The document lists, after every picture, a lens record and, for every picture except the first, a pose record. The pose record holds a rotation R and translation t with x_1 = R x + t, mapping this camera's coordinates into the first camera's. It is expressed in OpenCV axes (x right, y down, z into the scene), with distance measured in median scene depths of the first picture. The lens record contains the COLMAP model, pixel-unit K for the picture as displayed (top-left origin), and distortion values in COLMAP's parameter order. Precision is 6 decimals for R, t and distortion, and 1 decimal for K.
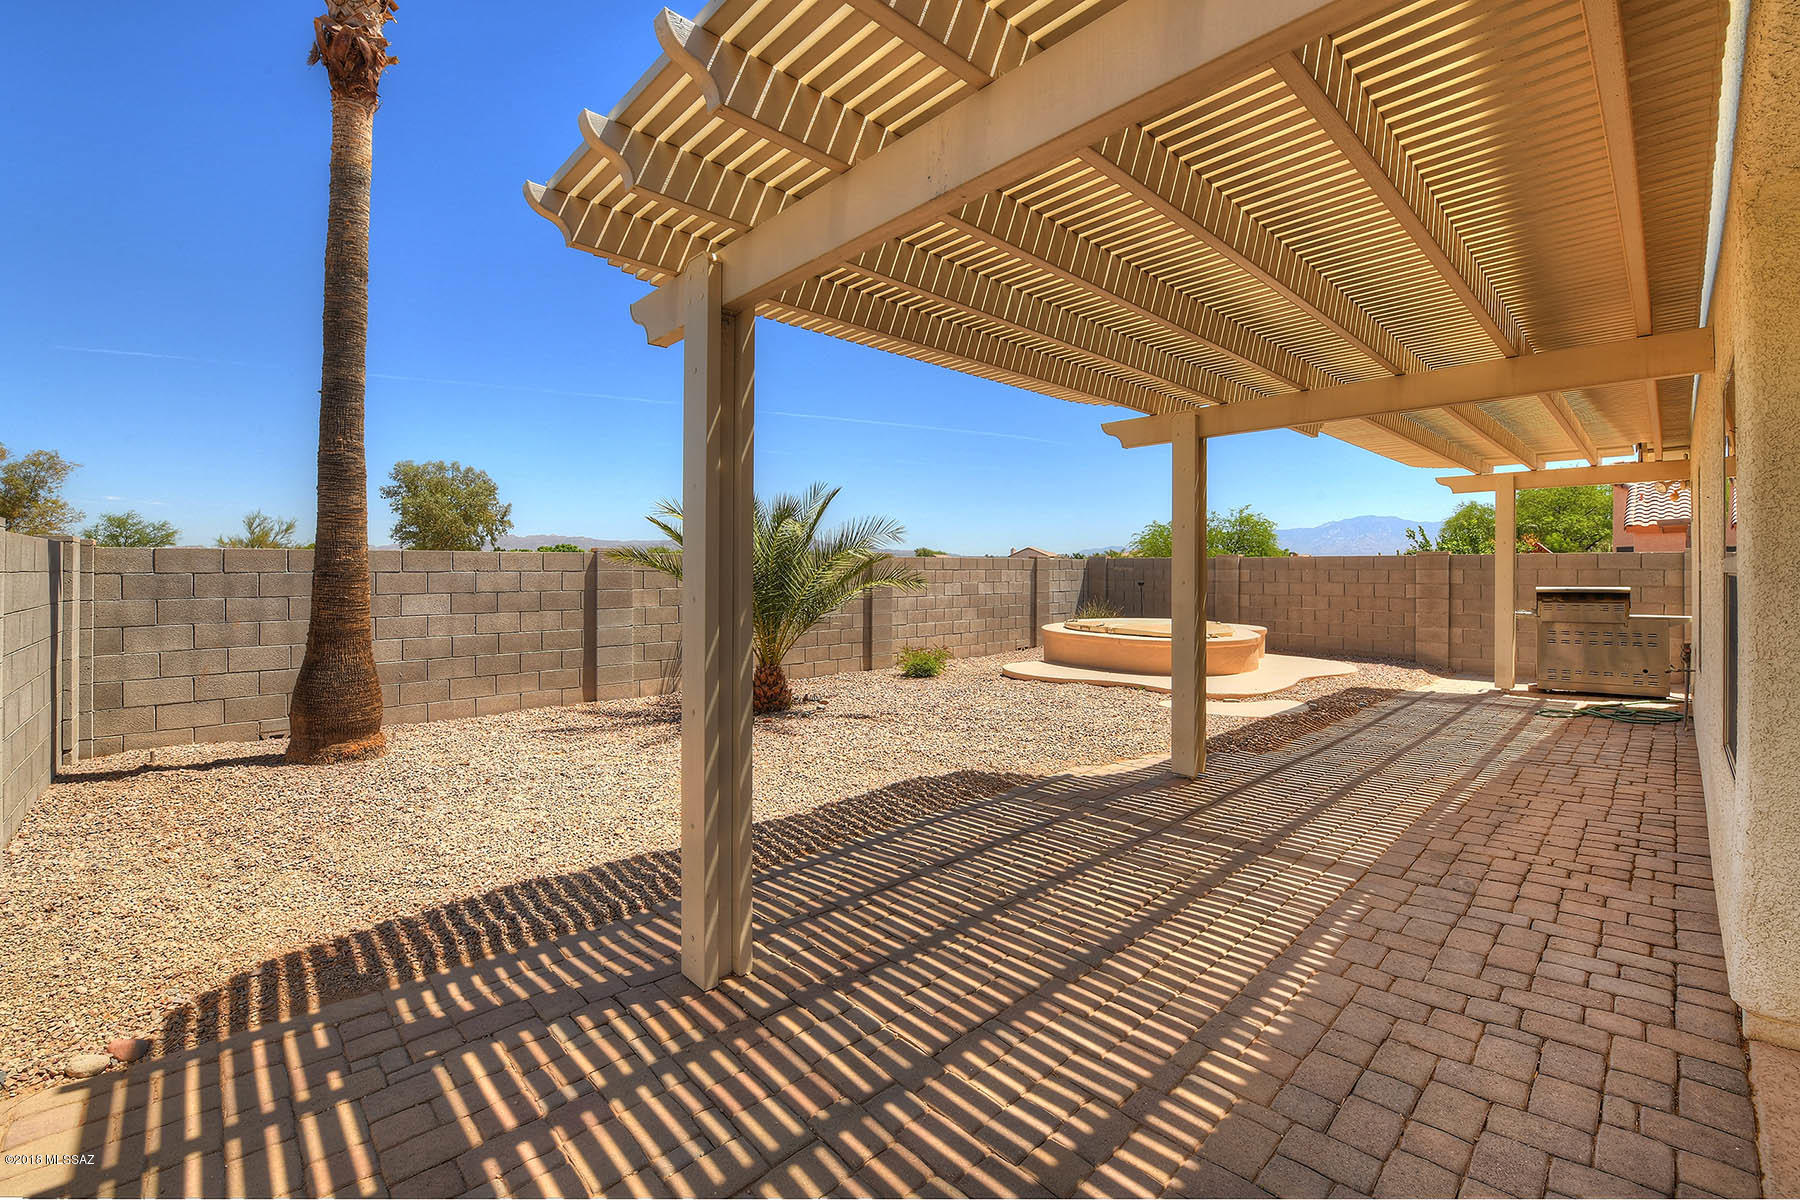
lens RADIAL K [[739.8, 0, 909.9], [0, 739.8, 575.9], [0, 0, 1]] dist [-0.003485, -0.005927]
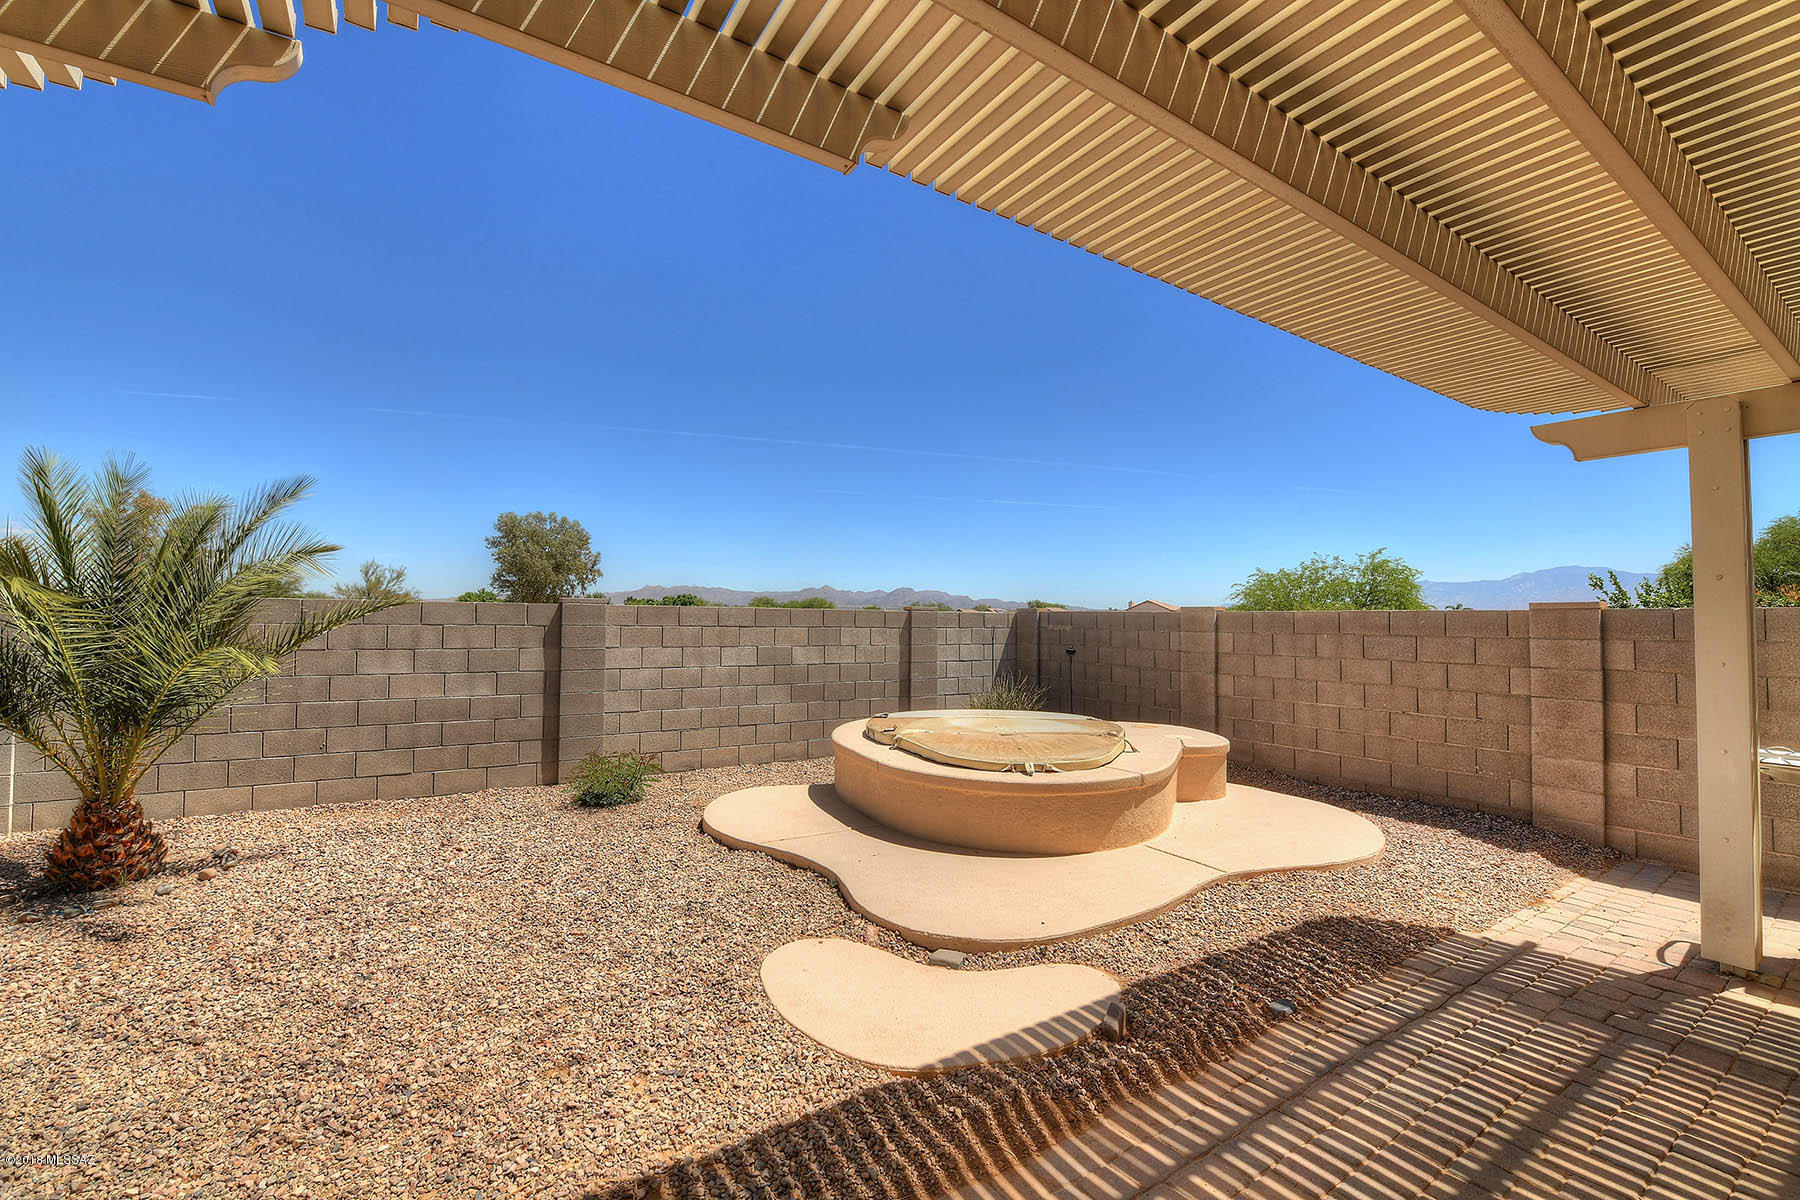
lens RADIAL K [[764.4, 0, 895.5], [0, 764.4, 615.7], [0, 0, 1]] dist [-0.000297, -0.000050]
pose [[0.978353, 0.010428, -0.206681, 0.937791], [-0.014078, 0.999770, -0.016194, -0.025463], [0.206464, 0.018753, 0.978274, 1.019475]]
